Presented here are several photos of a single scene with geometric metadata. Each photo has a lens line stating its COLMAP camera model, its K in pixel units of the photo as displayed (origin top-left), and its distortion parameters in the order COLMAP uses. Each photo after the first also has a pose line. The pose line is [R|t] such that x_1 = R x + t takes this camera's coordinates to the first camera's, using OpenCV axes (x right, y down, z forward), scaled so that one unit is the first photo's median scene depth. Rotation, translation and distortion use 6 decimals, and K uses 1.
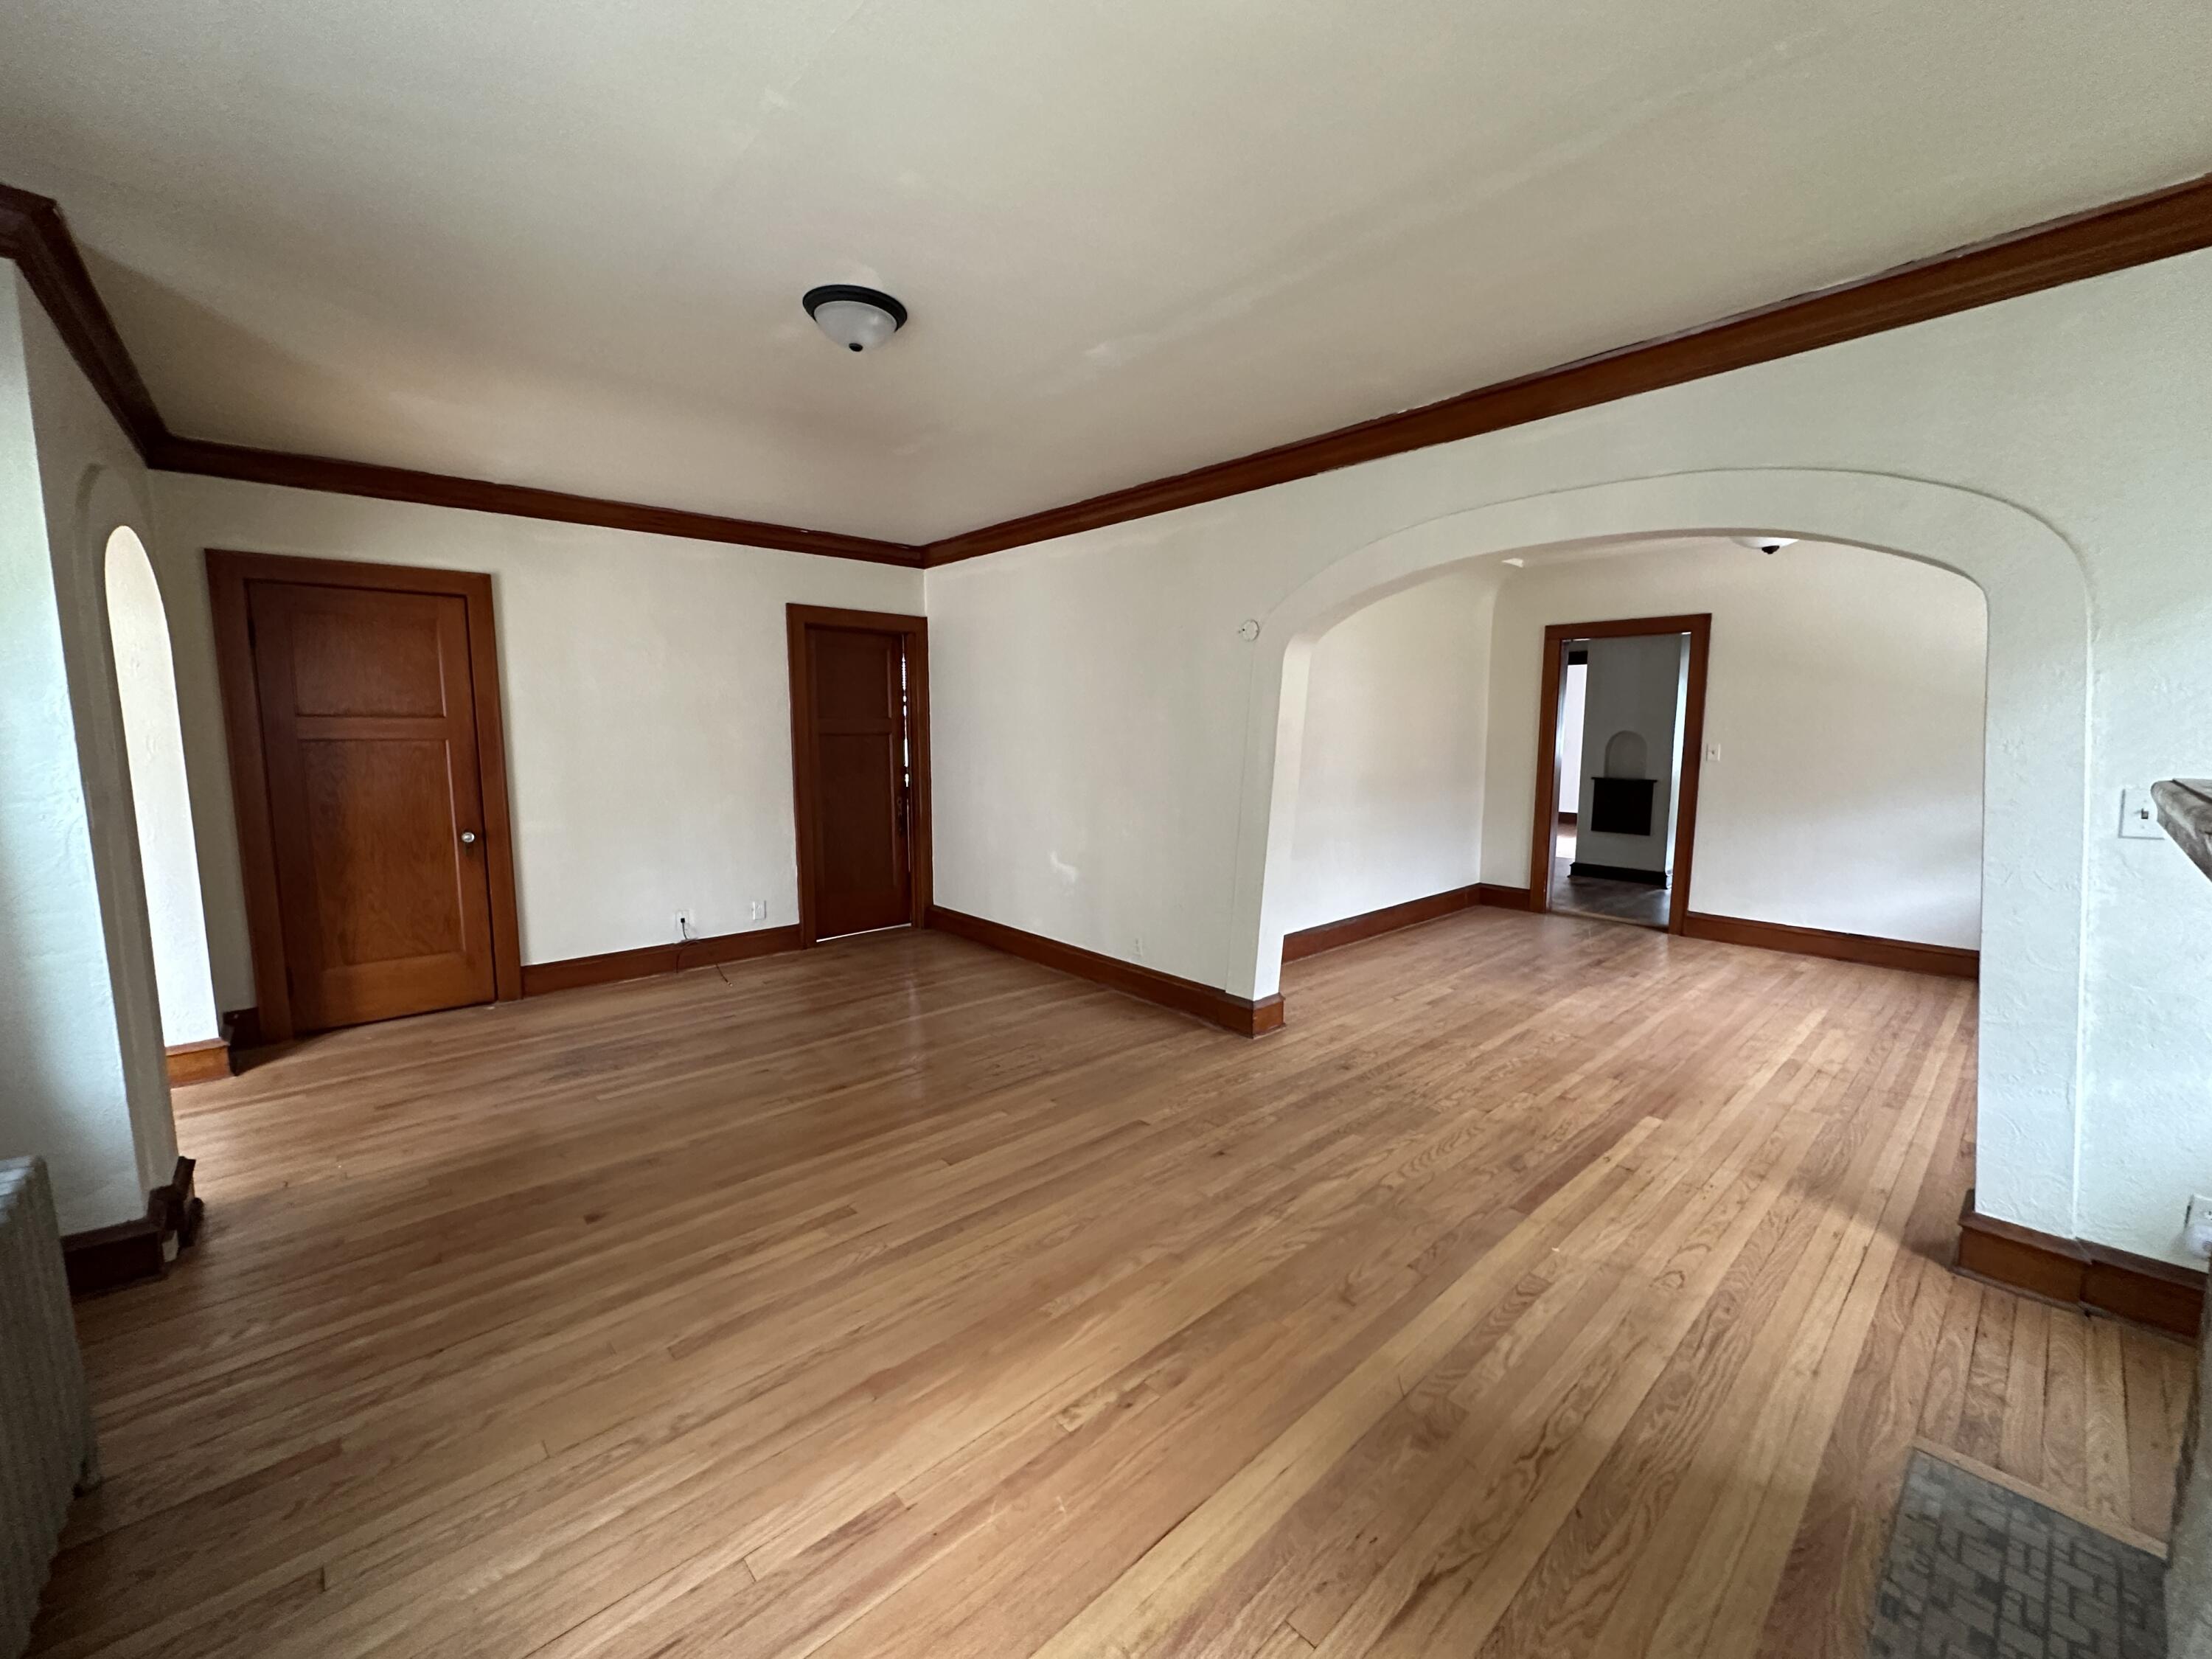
lens RADIAL K [[878.8, 0, 1105.1], [0, 878.8, 827.4], [0, 0, 1]] dist [-0.002362, -0.000037]
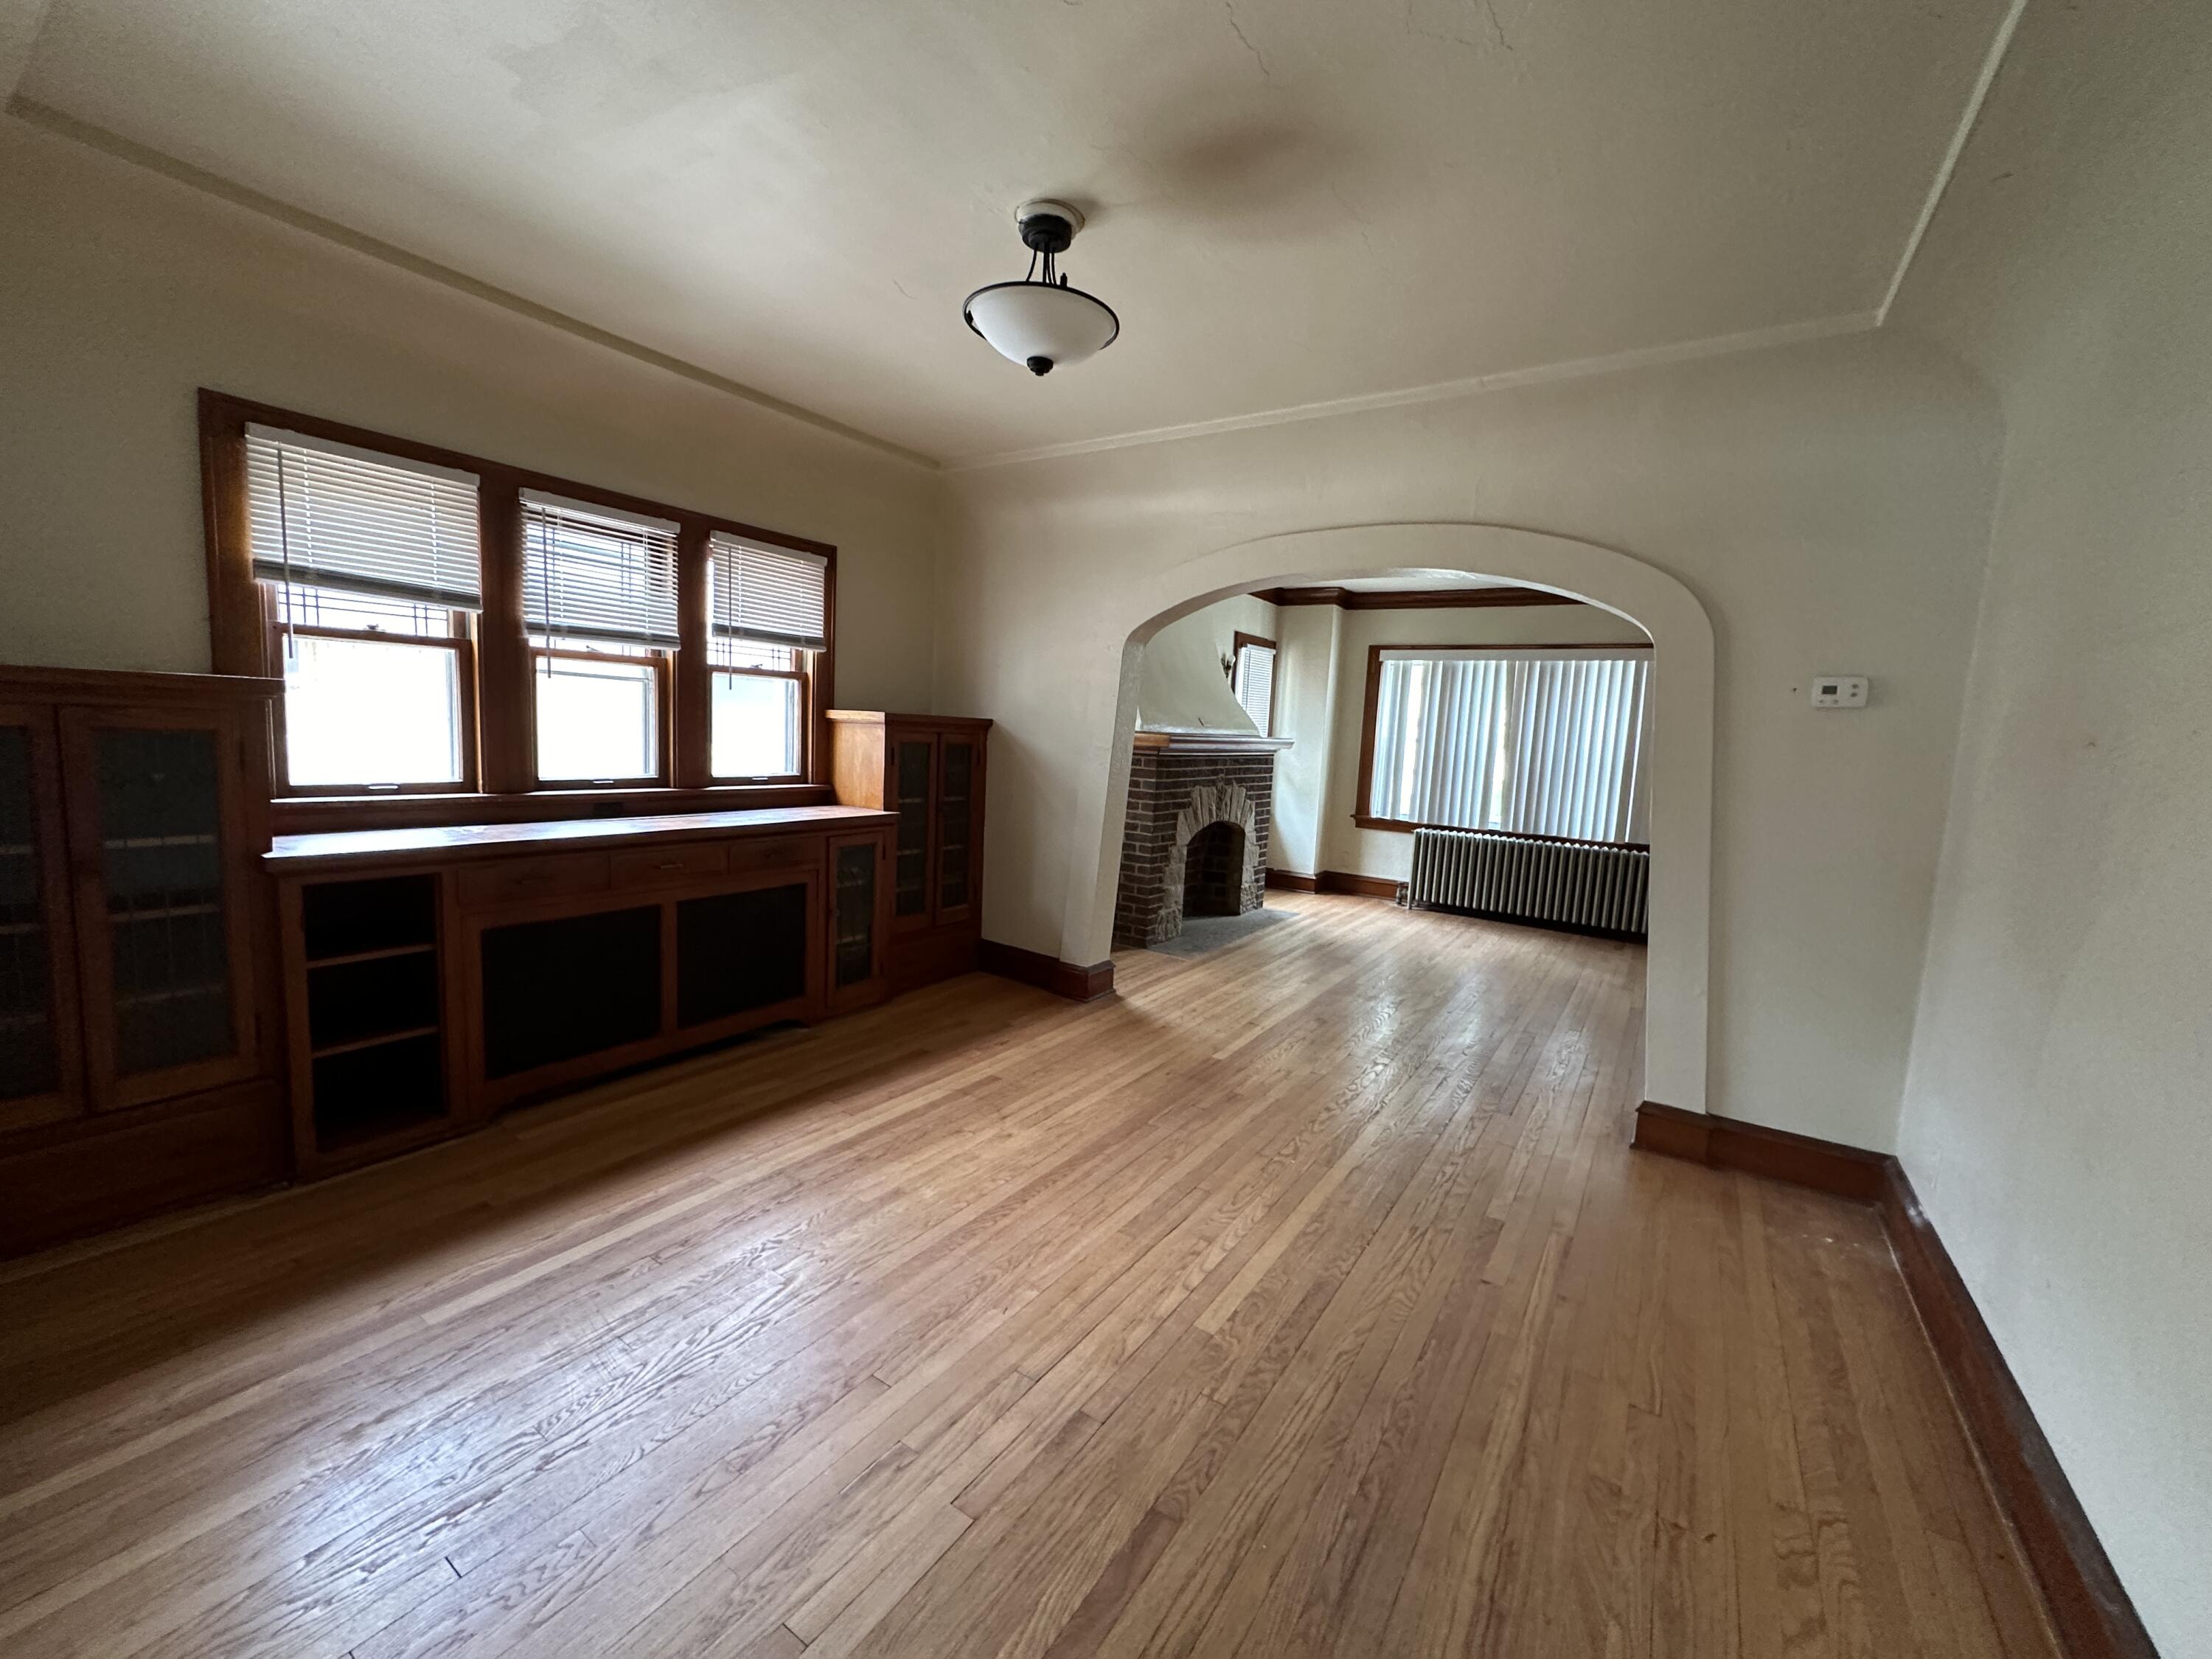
lens RADIAL K [[878.8, 0, 1105.1], [0, 878.8, 827.4], [0, 0, 1]] dist [-0.002362, -0.000037]
pose [[-0.968103, -0.021912, -0.249593, 0.959087], [-0.079349, 0.971706, 0.222466, -0.188511], [0.237656, 0.235175, -0.942450, 1.787906]]
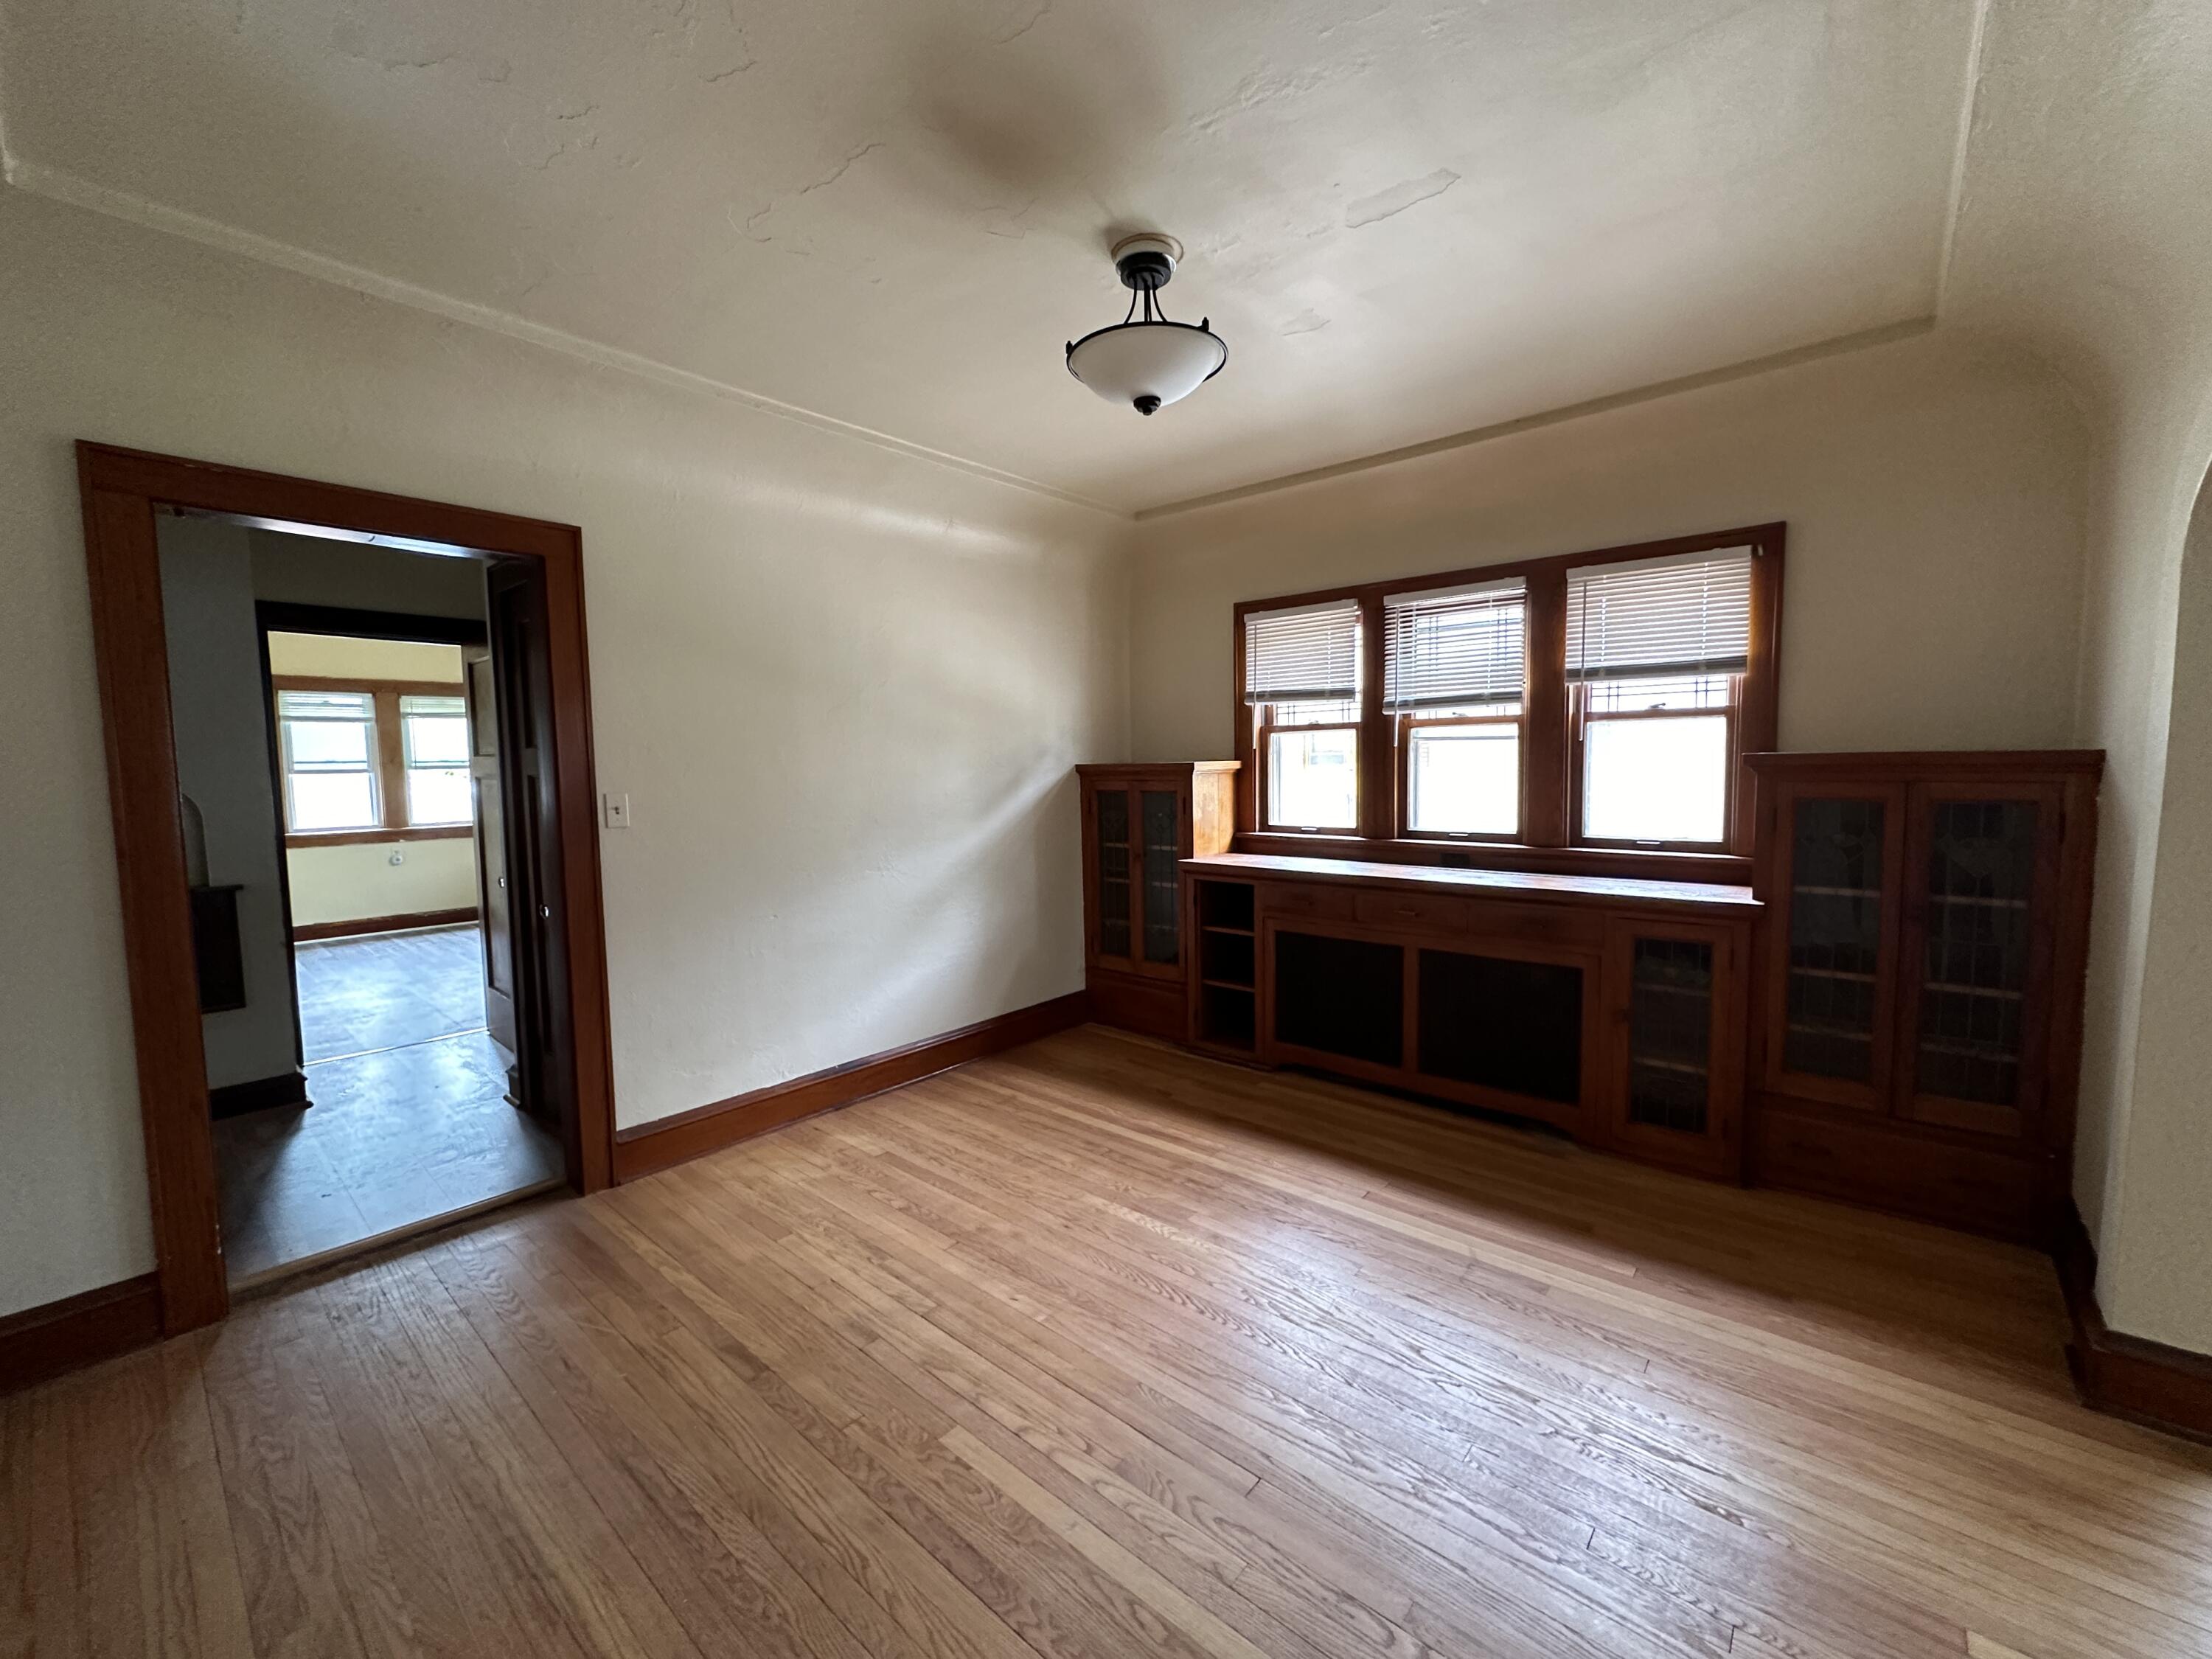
lens RADIAL K [[878.8, 0, 1105.1], [0, 878.8, 827.4], [0, 0, 1]] dist [-0.002362, -0.000037]
pose [[-0.121105, -0.072653, 0.989977, 0.260005], [0.130511, 0.987495, 0.088436, -0.135319], [-0.984023, 0.139913, -0.110109, 1.265027]]
